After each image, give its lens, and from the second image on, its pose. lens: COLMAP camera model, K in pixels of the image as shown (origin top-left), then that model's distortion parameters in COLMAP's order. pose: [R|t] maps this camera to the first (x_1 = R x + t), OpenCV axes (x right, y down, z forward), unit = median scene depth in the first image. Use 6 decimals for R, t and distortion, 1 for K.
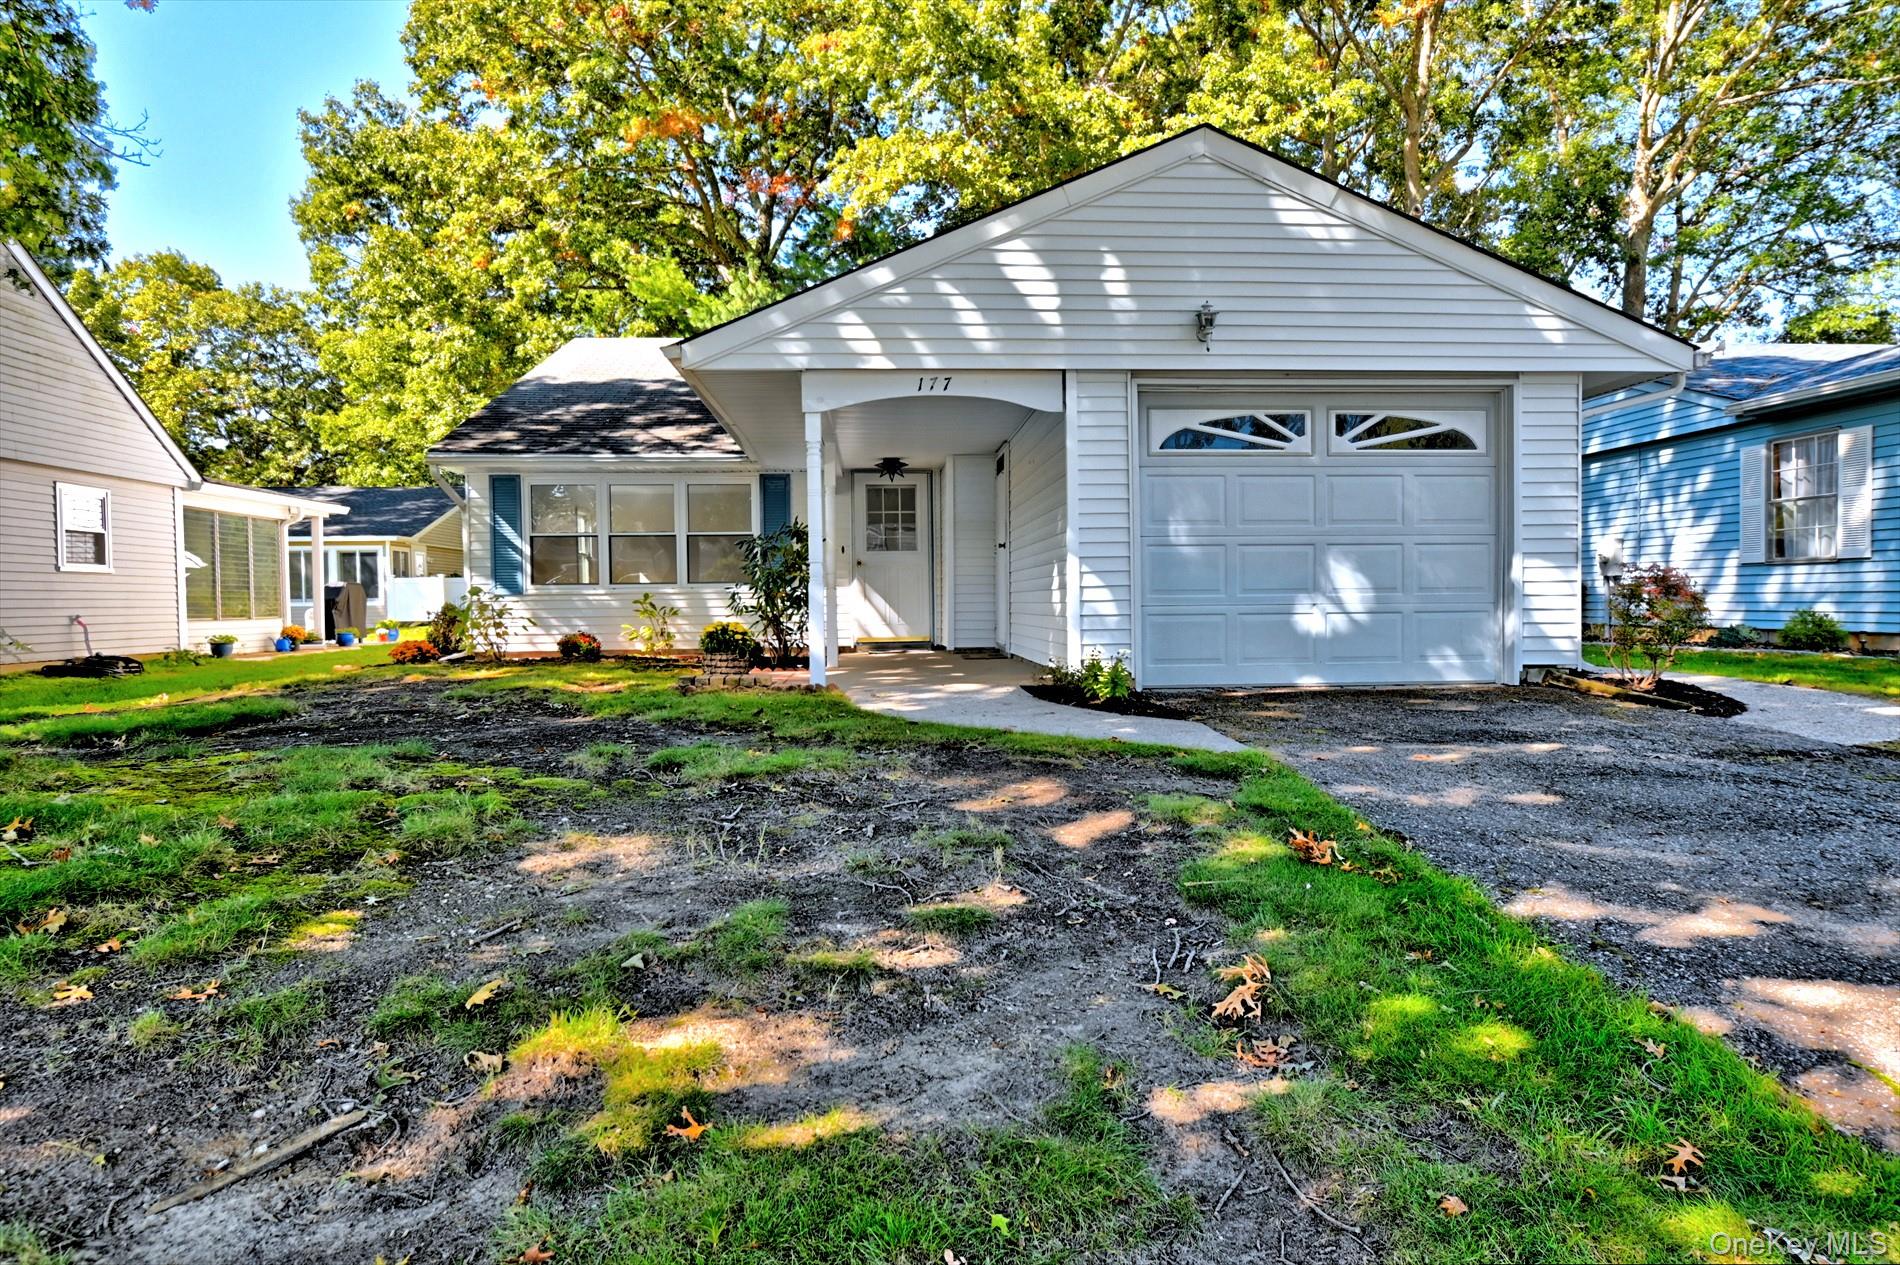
lens RADIAL K [[1185.5, 0, 1005.4], [0, 1185.5, 617.5], [0, 0, 1]] dist [-0.003742, 0.001127]
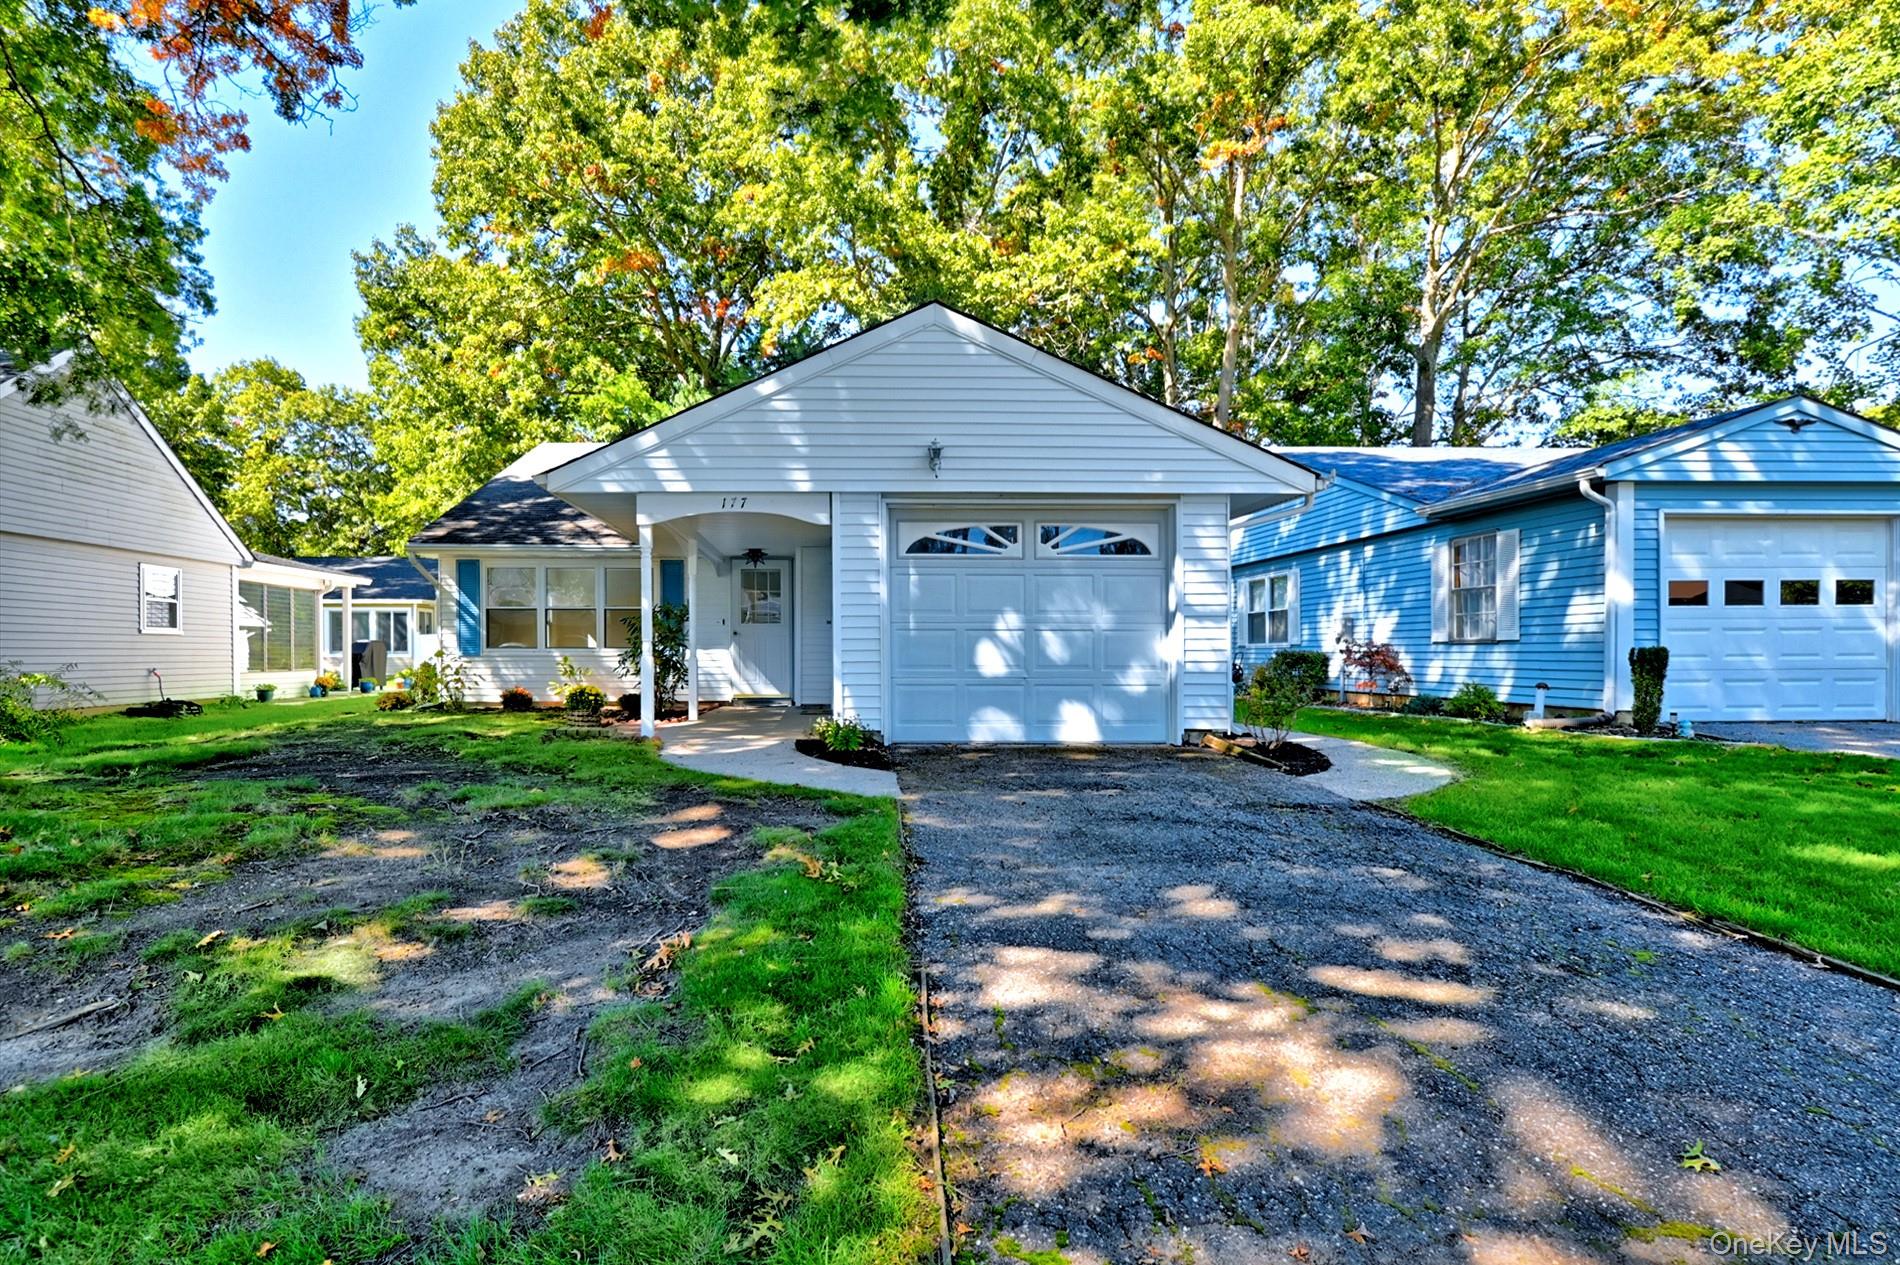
lens RADIAL K [[1083.6, 0, 913.3], [0, 1083.6, 643.5], [0, 0, 1]] dist [-0.006548, 0.001346]
pose [[0.995858, 0.005788, -0.090742, 0.156825], [-0.007285, 0.999843, -0.016166, -0.017719], [0.090634, 0.016760, 0.995743, -0.097151]]
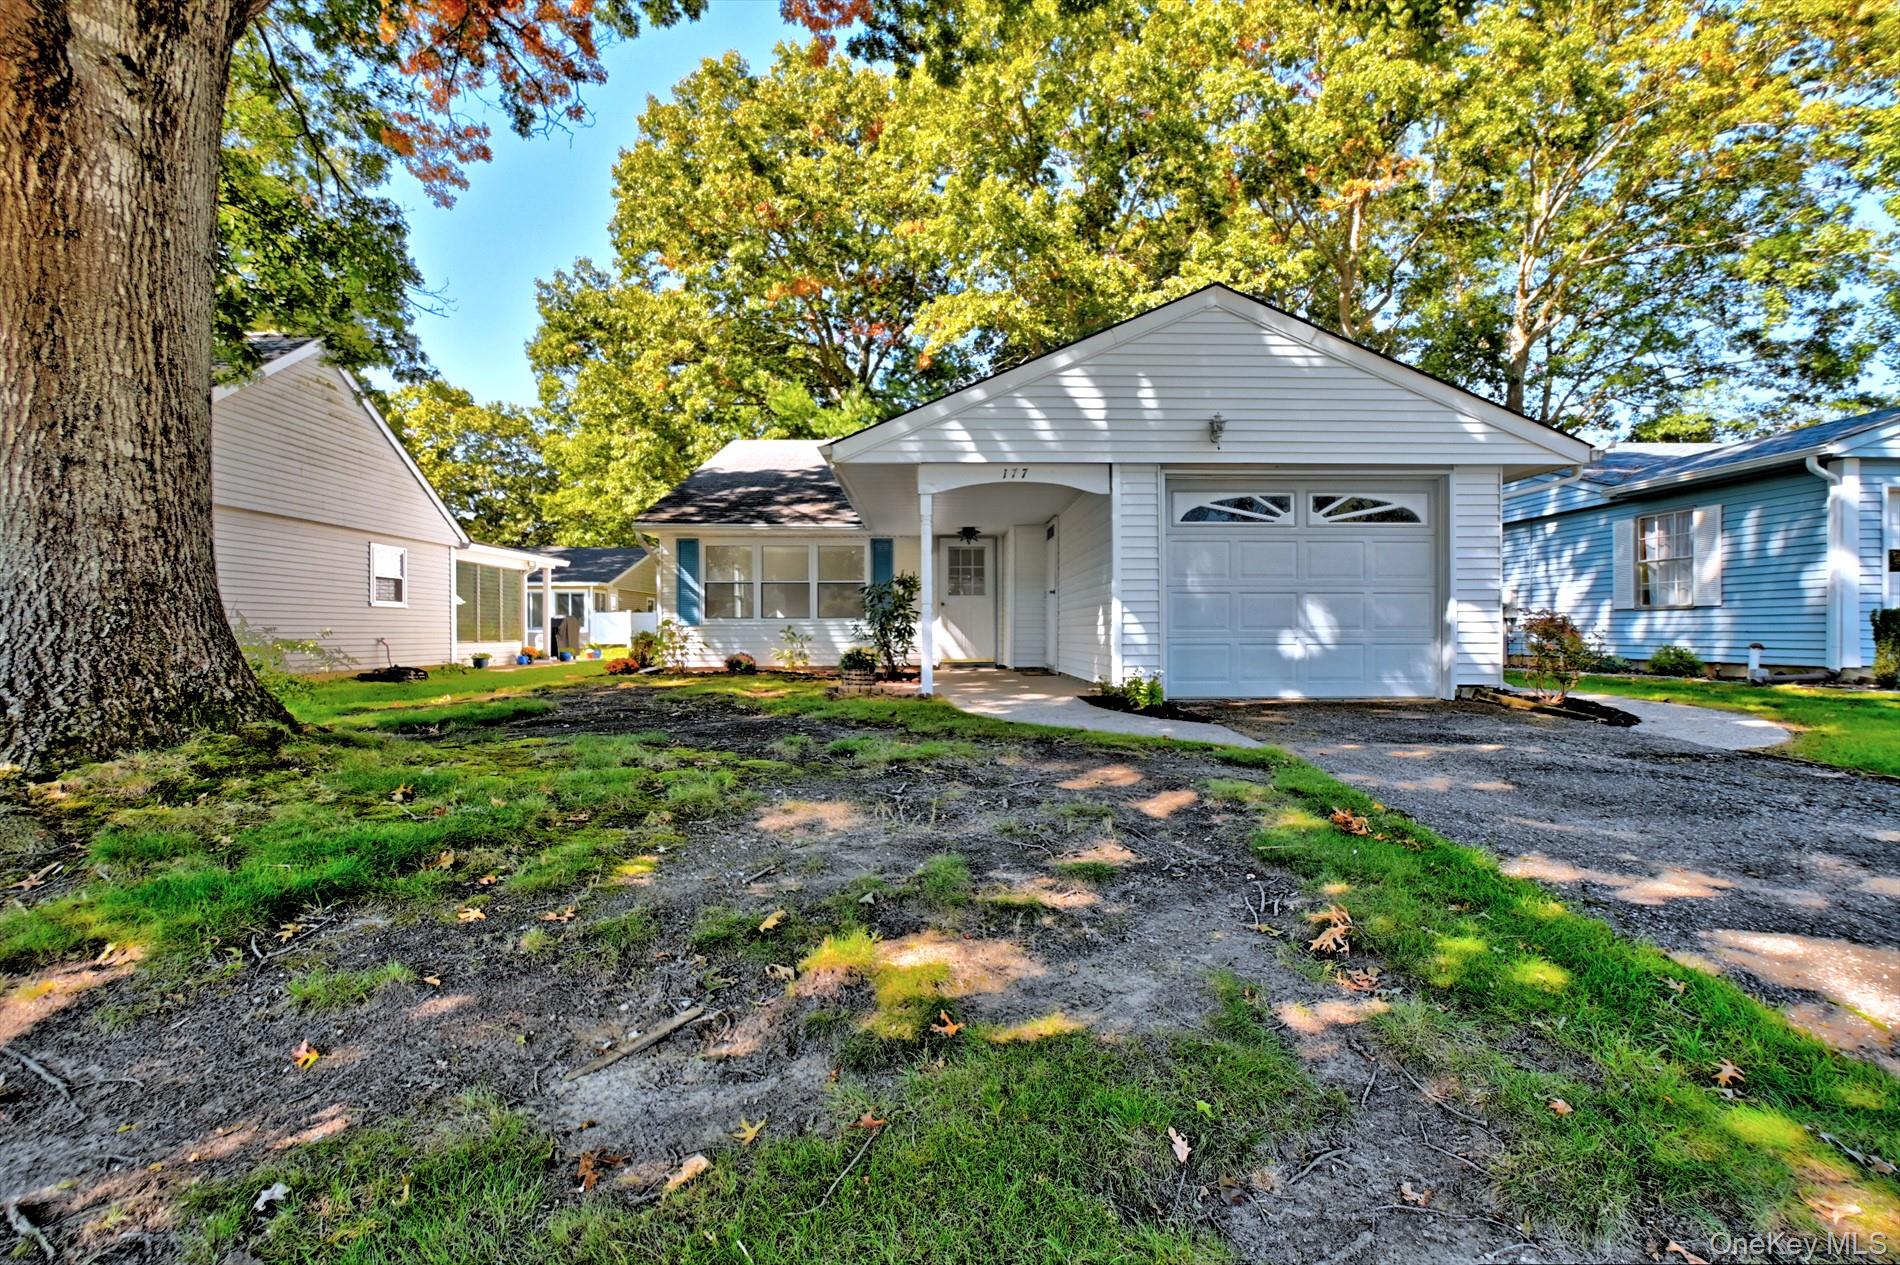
lens RADIAL K [[870.0, 0, 982.7], [0, 870.0, 622.4], [0, 0, 1]] dist [0.007519, -0.004346]
pose [[0.998997, 0.007804, -0.044093, -0.033298], [-0.008911, 0.999648, -0.024970, -0.000345], [0.043883, 0.025338, 0.998715, 0.000969]]
